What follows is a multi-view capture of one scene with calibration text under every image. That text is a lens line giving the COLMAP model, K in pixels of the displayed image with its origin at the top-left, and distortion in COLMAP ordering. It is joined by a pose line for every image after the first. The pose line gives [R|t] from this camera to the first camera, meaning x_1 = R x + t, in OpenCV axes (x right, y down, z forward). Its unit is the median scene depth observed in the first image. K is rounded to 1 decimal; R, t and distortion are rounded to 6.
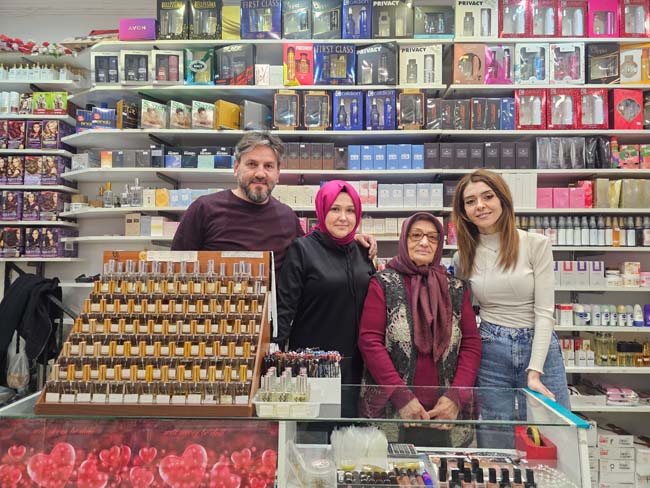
lens RADIAL K [[436.2, 0, 333.2], [0, 436.2, 243.4], [0, 0, 1]] dist [0.048932, -0.043217]
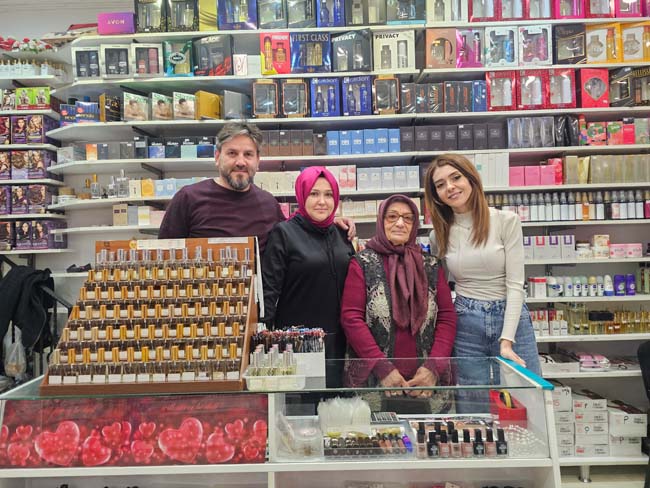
lens RADIAL K [[436.3, 0, 322.6], [0, 436.3, 235.0], [0, 0, 1]] dist [0.049355, -0.041023]
pose [[0.999386, -0.033612, 0.009907, 0.006792], [0.033401, 0.999227, 0.020748, -0.001190], [-0.010596, -0.020405, 0.999736, -0.038112]]
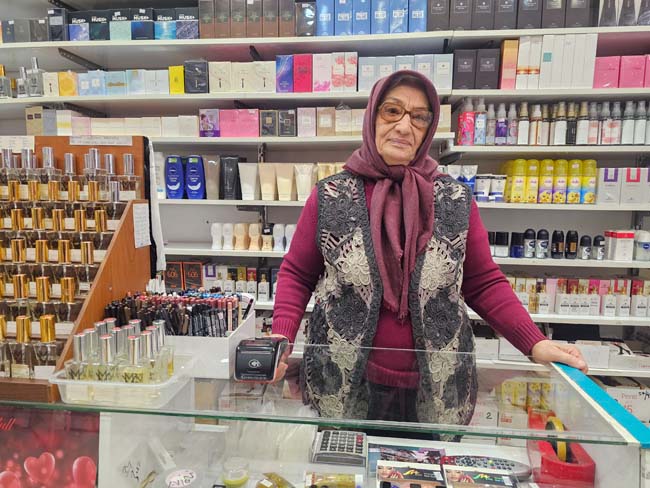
lens RADIAL K [[440.9, 0, 332.9], [0, 440.9, 243.8], [0, 0, 1]] dist [0.044103, -0.038784]
pose [[0.996693, 0.011017, -0.080509, 0.123602], [0.000778, 0.989427, 0.145032, 0.055476], [0.081256, -0.144615, 0.986146, 0.260848]]
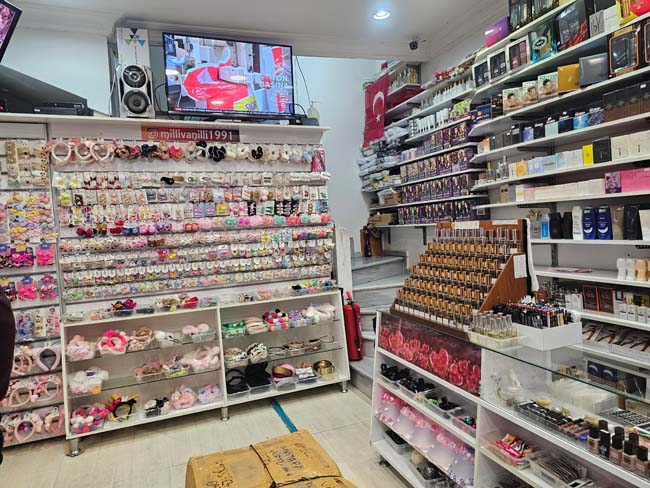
lens RADIAL K [[433.7, 0, 307.9], [0, 433.7, 242.2], [0, 0, 1]] dist [0.039367, -0.041737]
pose [[0.351901, 0.007884, -0.936004, 0.526447], [0.108561, 0.992873, 0.049178, -0.027966], [0.929720, -0.118919, 0.348537, 0.029009]]
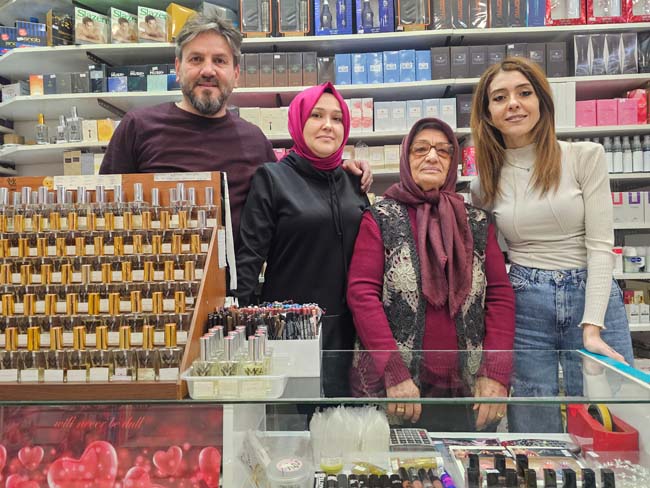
lens RADIAL K [[441.5, 0, 326.1], [0, 441.5, 235.6], [0, 0, 1]] dist [0.043784, -0.036172]
pose [[0.999219, -0.029925, -0.025812, 0.031119], [0.031027, 0.998575, 0.043421, 0.068120], [0.024476, -0.044188, 0.998723, 0.187114]]
